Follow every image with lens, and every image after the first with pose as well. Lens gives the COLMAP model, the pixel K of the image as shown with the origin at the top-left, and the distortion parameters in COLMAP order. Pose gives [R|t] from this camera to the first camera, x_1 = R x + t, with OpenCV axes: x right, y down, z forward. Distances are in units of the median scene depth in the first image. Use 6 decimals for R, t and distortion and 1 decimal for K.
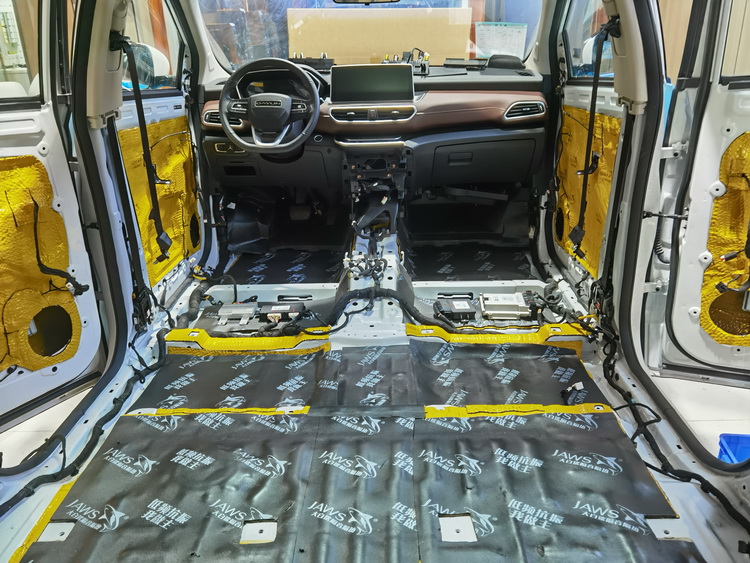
lens RADIAL K [[630.0, 0, 366.2], [0, 630.0, 295.1], [0, 0, 1]] dist [0.004396, 0.010204]
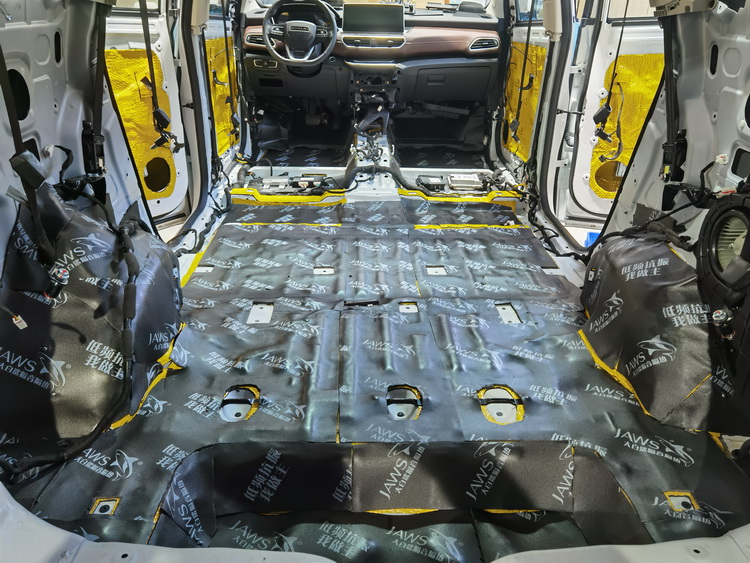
lens RADIAL K [[584.5, 0, 372.2], [0, 584.5, 288.9], [0, 0, 1]] dist [-0.006262, 0.045930]
pose [[0.997346, 0.019010, 0.070286, -0.081268], [-0.024776, 0.996316, 0.082102, 0.158740], [-0.068466, -0.083626, 0.994142, -0.336045]]
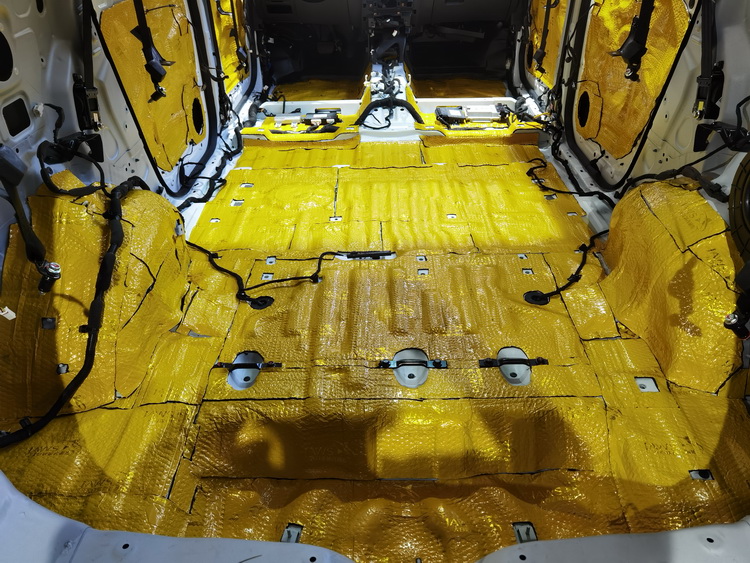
lens RADIAL K [[583.3, 0, 375.0], [0, 583.3, 281.5], [0, 0, 1]] dist [0.016686, -0.008518]
pose [[0.999477, -0.007942, 0.031355, -0.062888], [0.001594, 0.980297, 0.197521, 0.127348], [-0.032306, -0.197368, 0.979797, -0.309678]]
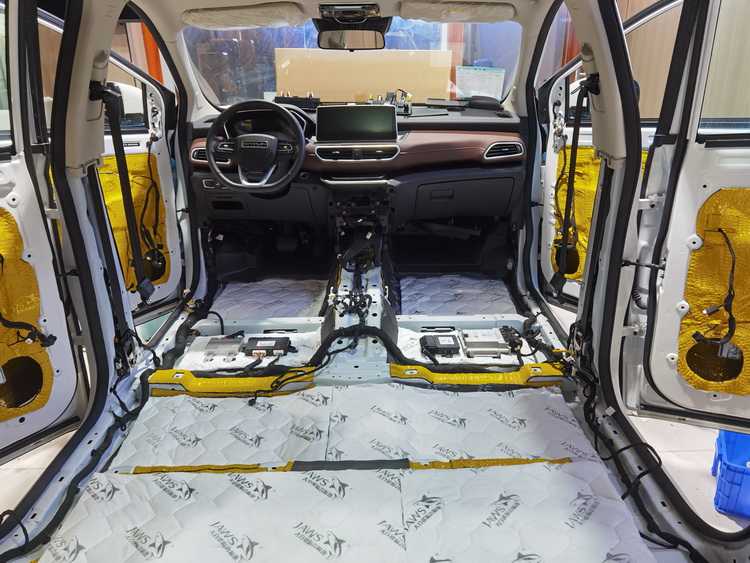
lens RADIAL K [[583.3, 0, 375.0], [0, 583.3, 281.5], [0, 0, 1]] dist [0.016686, -0.008518]
pose [[0.999293, -0.000619, 0.037582, 0.003536], [0.001553, 0.999691, -0.024828, -0.060671], [-0.037555, 0.024869, 0.998985, 0.056004]]
